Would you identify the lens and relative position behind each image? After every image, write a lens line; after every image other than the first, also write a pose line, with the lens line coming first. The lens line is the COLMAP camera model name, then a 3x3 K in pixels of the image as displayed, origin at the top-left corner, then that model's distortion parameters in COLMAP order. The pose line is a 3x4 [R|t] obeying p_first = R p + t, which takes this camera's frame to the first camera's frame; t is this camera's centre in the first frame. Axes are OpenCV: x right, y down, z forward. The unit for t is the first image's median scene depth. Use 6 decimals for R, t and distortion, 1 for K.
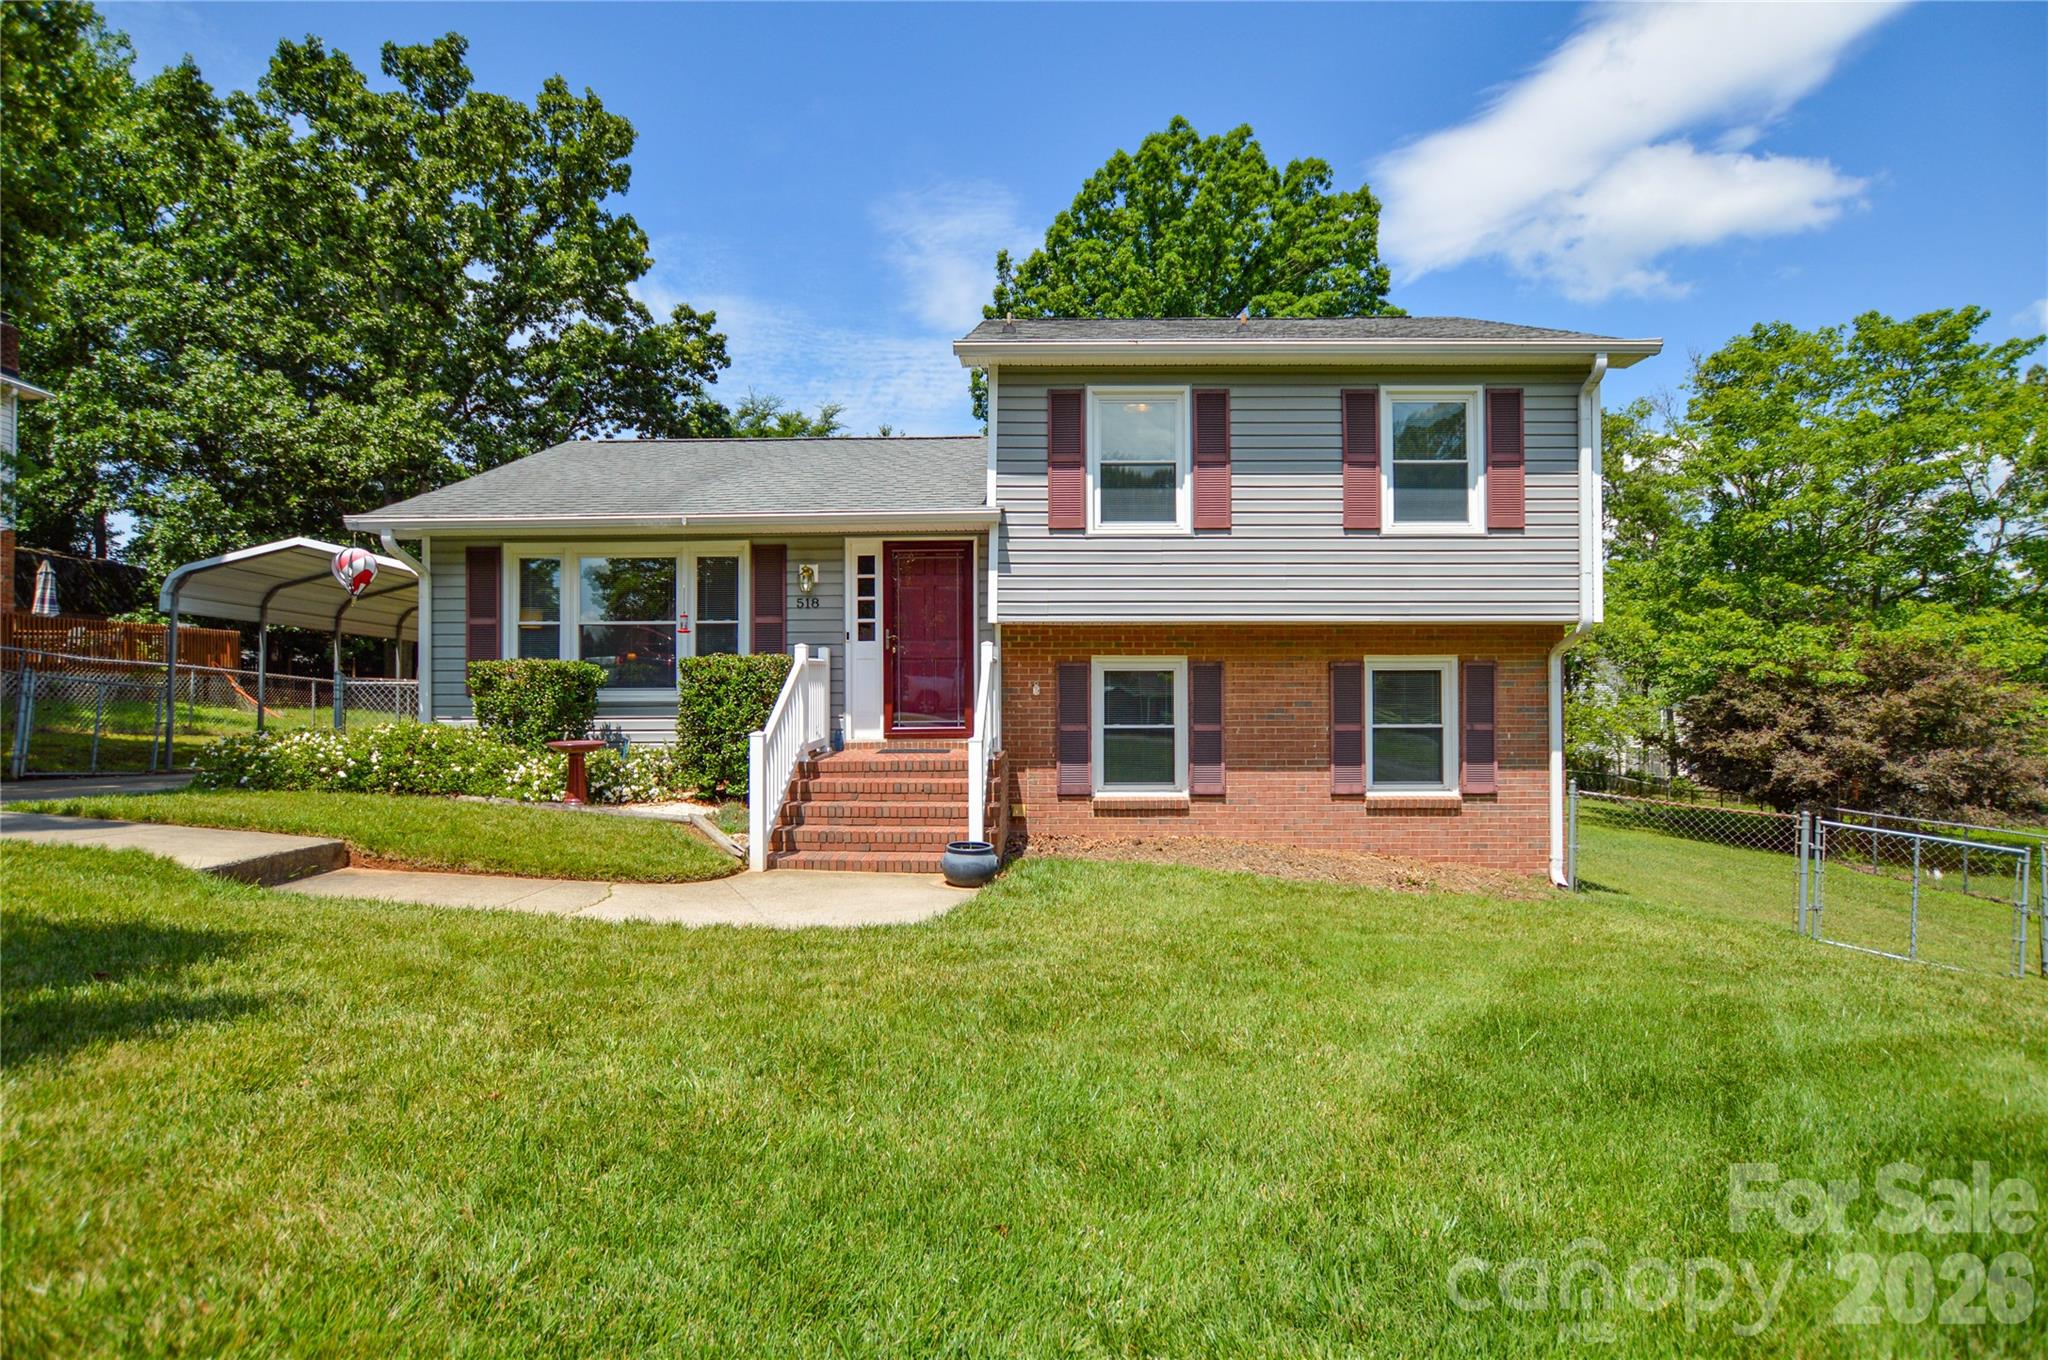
lens RADIAL K [[932.2, 0, 1024.0], [0, 932.2, 680.0], [0, 0, 1]] dist [-0.026660, 0.000468]
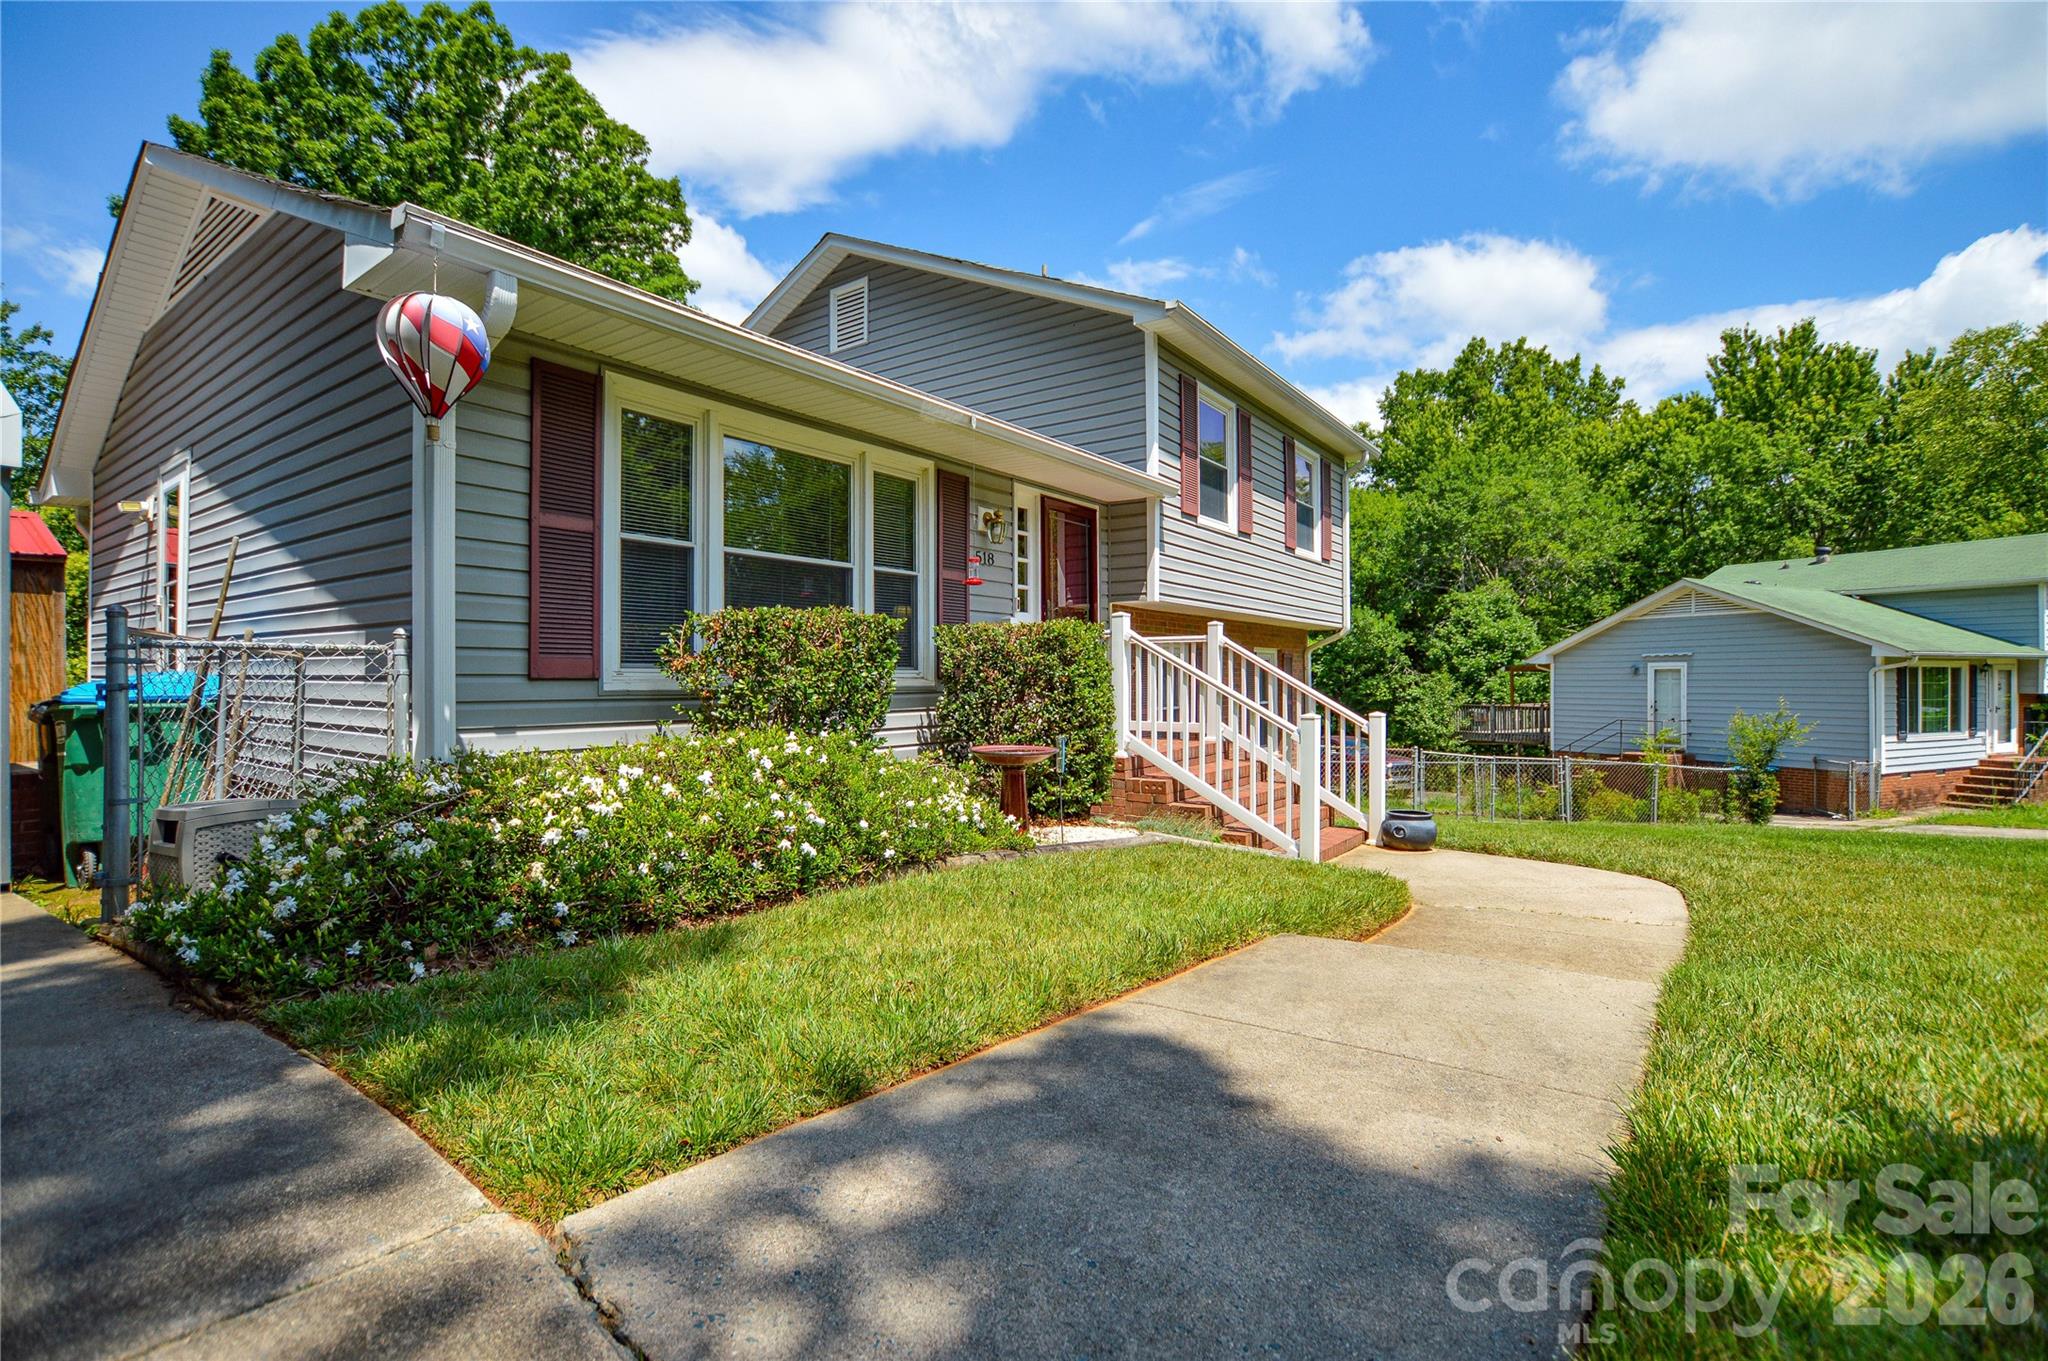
lens RADIAL K [[932.2, 0, 1024.0], [0, 932.2, 680.5], [0, 0, 1]] dist [-0.026660, 0.000468]
pose [[0.579078, 0.000371, 0.815272, -0.836832], [-0.013355, 0.999870, 0.009031, 0.009549], [-0.815163, -0.016118, 0.579008, 0.533486]]
